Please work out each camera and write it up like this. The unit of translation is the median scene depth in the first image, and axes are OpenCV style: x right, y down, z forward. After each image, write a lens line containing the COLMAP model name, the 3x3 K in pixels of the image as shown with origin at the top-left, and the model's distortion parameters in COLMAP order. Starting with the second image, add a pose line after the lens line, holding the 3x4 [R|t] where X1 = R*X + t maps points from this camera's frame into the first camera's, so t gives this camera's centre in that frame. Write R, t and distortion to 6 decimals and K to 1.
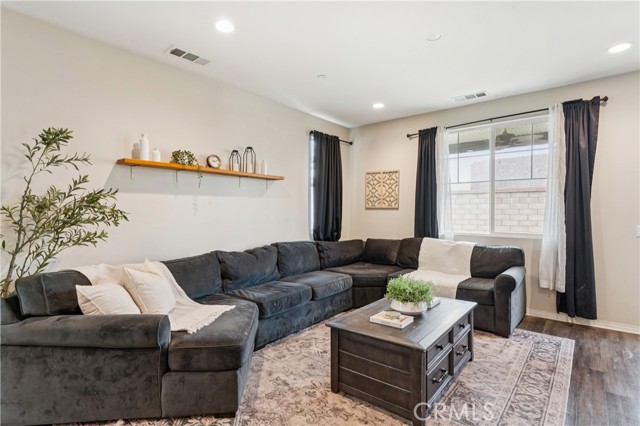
lens RADIAL K [[315.2, 0, 322.6], [0, 315.2, 212.8], [0, 0, 1]] dist [0.006148, 0.000577]
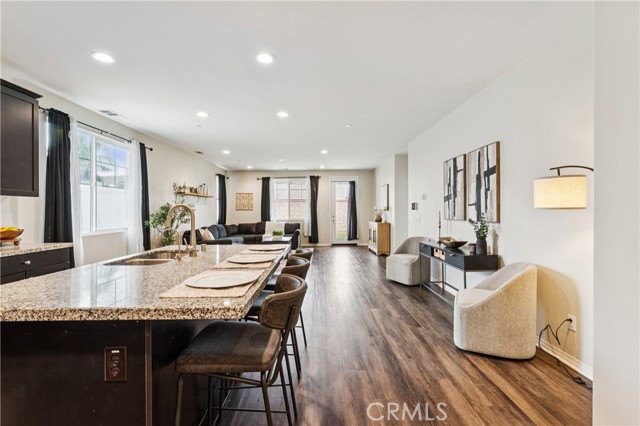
lens RADIAL K [[289.4, 0, 323.4], [0, 289.4, 211.7], [0, 0, 1]] dist [0.000004, -0.000258]
pose [[0.753346, -0.007944, 0.657576, -0.814528], [0.007136, 0.999967, 0.003905, -0.005057], [-0.657585, 0.001750, 0.753378, -0.988586]]
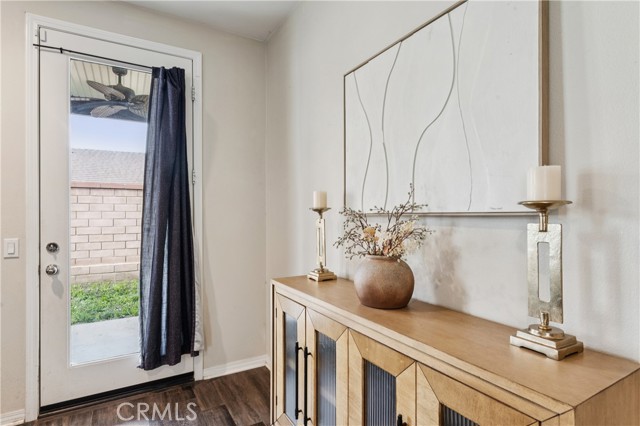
lens RADIAL K [[324.8, 0, 318.0], [0, 324.8, 213.6], [0, 0, 1]] dist [0.002028, 0.000490]
pose [[0.346098, 0.002416, 0.938195, 0.469133], [0.002395, 0.999991, -0.003459, -0.002270], [-0.938195, 0.003444, 0.346089, 0.192362]]
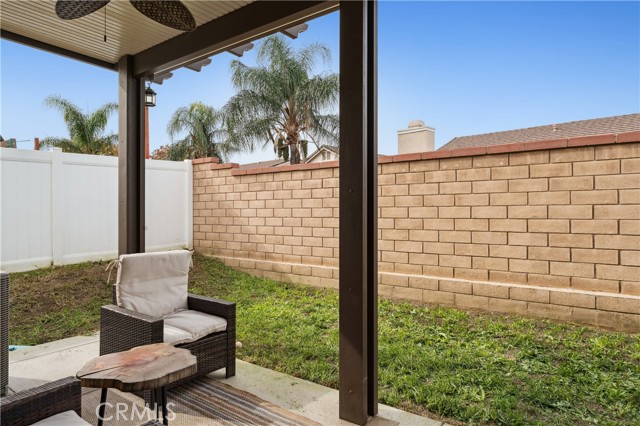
lens RADIAL K [[403.6, 0, 318.8], [0, 403.6, 207.8], [0, 0, 1]] dist [0.008629, 0.001903]
pose [[0.999637, -0.006867, 0.026052, 0.608029], [0.006995, 0.999964, -0.004828, 0.006239], [-0.026018, 0.005009, 0.999649, 0.350376]]
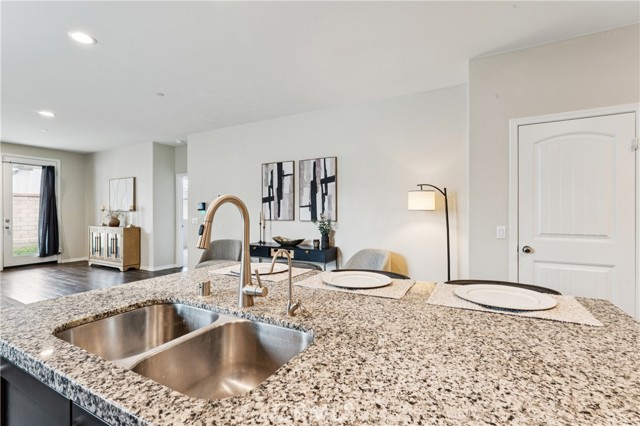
lens RADIAL K [[289.4, 0, 323.0], [0, 289.4, 210.4], [0, 0, 1]] dist [0.000004, -0.000258]
pose [[-0.201609, -0.001185, 0.979465, -0.890842], [0.000838, 0.999999, 0.001383, -0.007380], [-0.979466, 0.001100, -0.201608, -0.500593]]
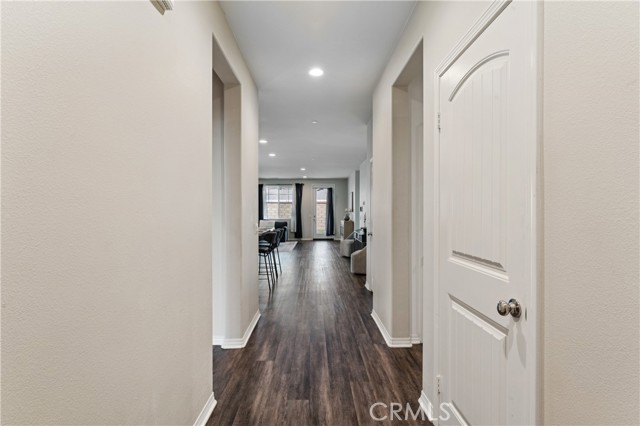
lens RADIAL K [[324.8, 0, 322.5], [0, 324.8, 214.9], [0, 0, 1]] dist [0.002028, 0.000490]
pose [[0.750504, -0.008825, 0.660808, -1.285559], [0.002221, 0.999939, 0.010831, -0.007822], [-0.660863, -0.006661, 0.750477, -1.746736]]
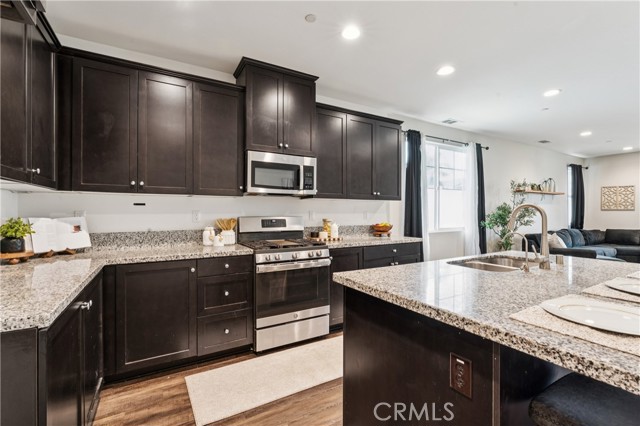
lens RADIAL K [[289.4, 0, 318.1], [0, 289.4, 213.3], [0, 0, 1]] dist [0.000004, -0.000258]
pose [[0.942782, -0.002706, -0.333399, -0.816858], [0.003697, 0.999990, 0.002339, -0.005773], [0.333390, -0.003438, 0.942783, -0.938311]]
